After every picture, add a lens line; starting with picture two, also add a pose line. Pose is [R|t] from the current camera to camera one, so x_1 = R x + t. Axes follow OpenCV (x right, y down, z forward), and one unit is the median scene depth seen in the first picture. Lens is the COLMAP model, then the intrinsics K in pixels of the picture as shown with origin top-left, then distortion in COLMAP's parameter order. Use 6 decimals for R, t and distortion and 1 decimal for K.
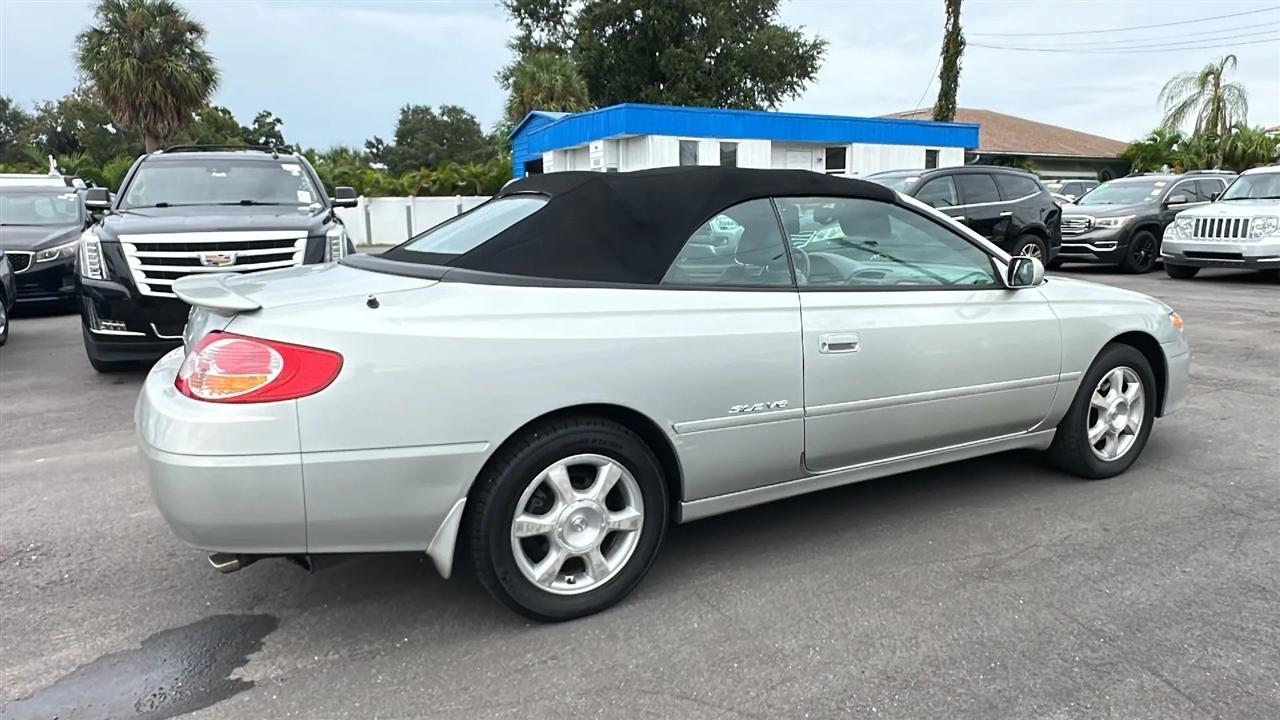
lens RADIAL K [[788.5, 0, 639.4], [0, 788.5, 357.1], [0, 0, 1]] dist [-0.006851, 0.001496]
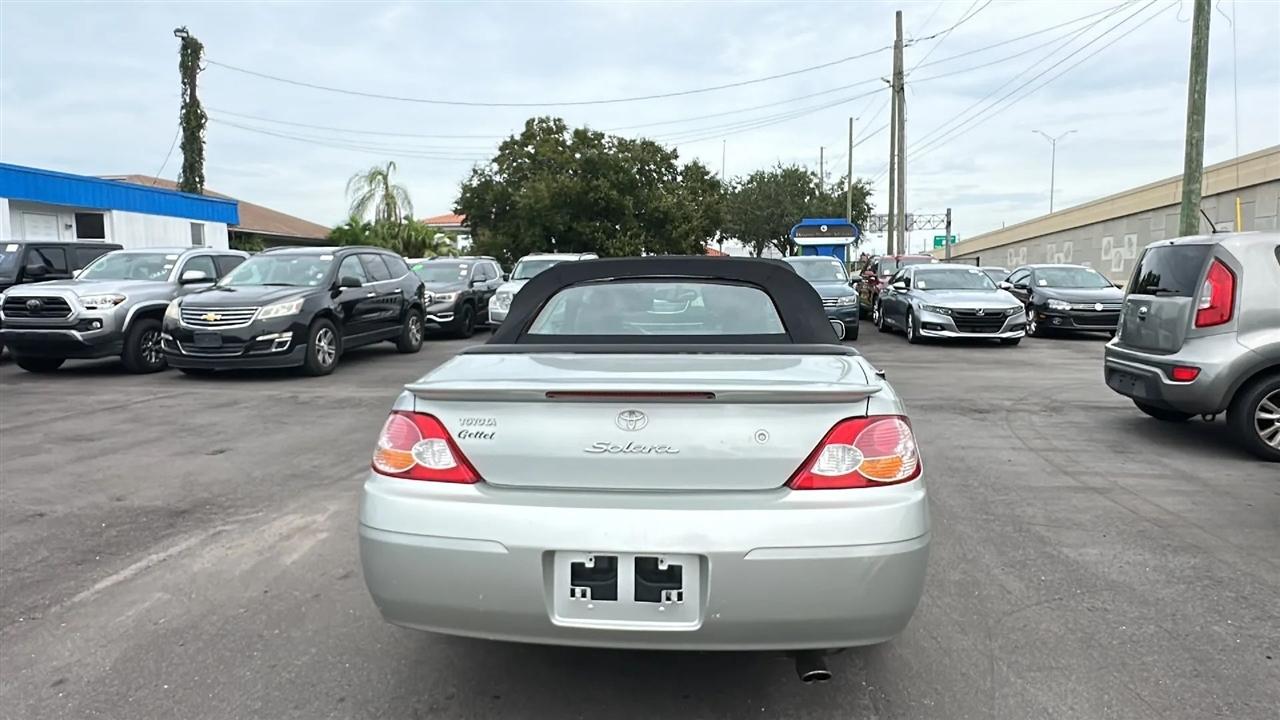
lens RADIAL K [[788.5, 0, 639.4], [0, 788.5, 357.1], [0, 0, 1]] dist [-0.006851, 0.001496]
pose [[0.553905, -0.072527, 0.829415, -0.238508], [0.149804, 0.988622, -0.013594, -0.021182], [-0.818992, 0.131780, 0.558468, 0.104337]]
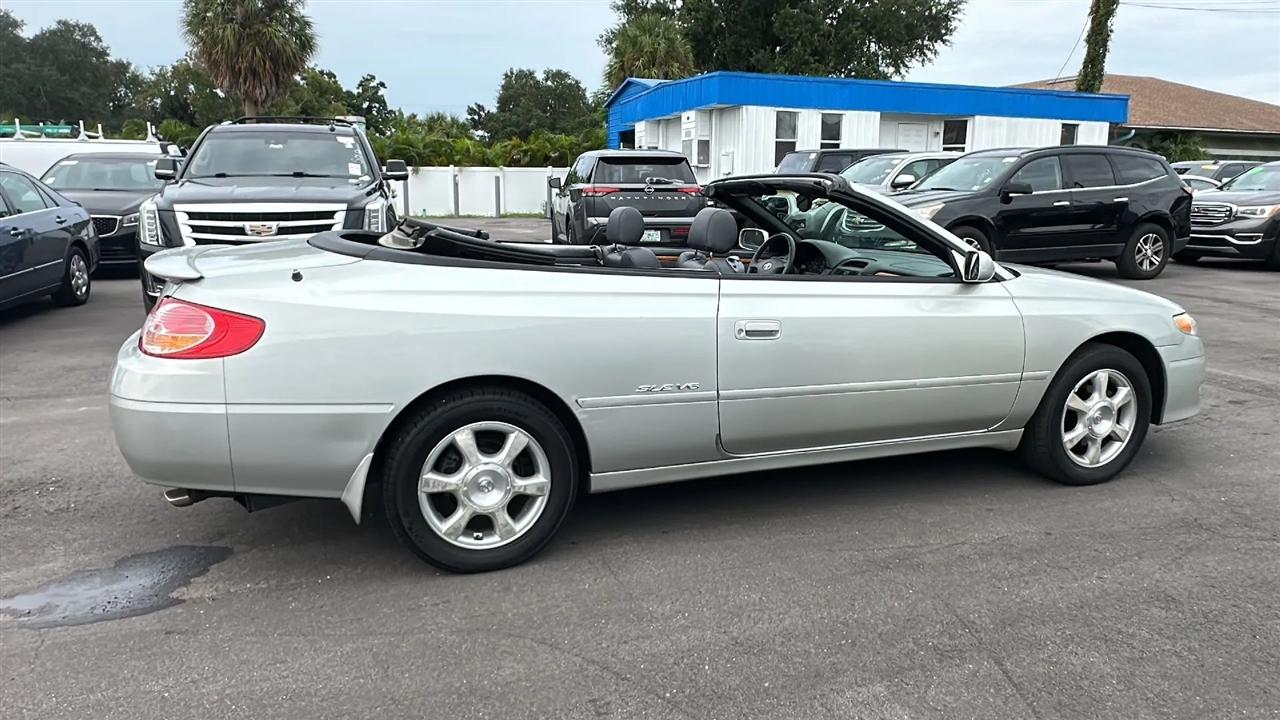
lens RADIAL K [[849.0, 0, 639.5], [0, 849.0, 359.9], [0, 0, 1]] dist [-0.004767, 0.000172]
pose [[0.990586, 0.045863, -0.128978, 0.050644], [-0.043146, 0.998786, 0.023786, 0.000305], [0.129913, -0.017997, 0.991362, -0.024112]]
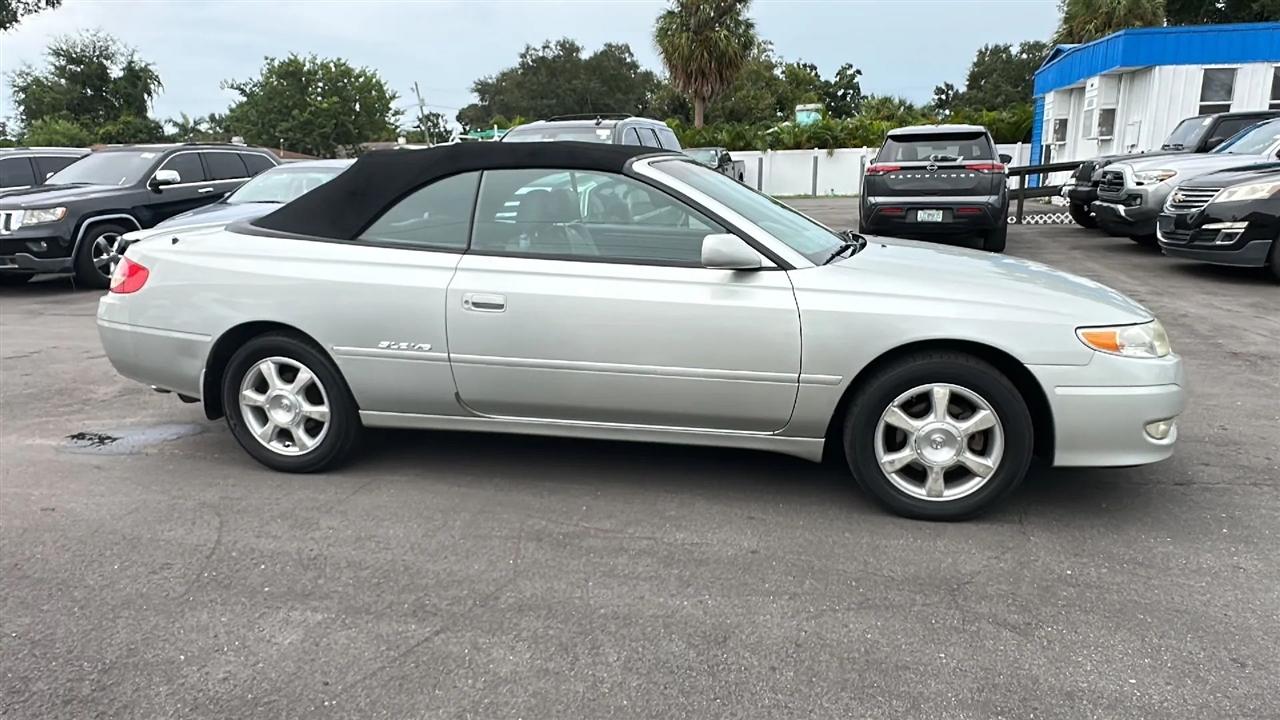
lens RADIAL K [[788.5, 0, 639.4], [0, 788.5, 357.1], [0, 0, 1]] dist [-0.006851, 0.001496]
pose [[0.764185, 0.148283, -0.627720, 0.235671], [-0.108415, 0.988898, 0.101618, -0.016322], [0.635820, -0.009601, 0.771778, 0.056750]]
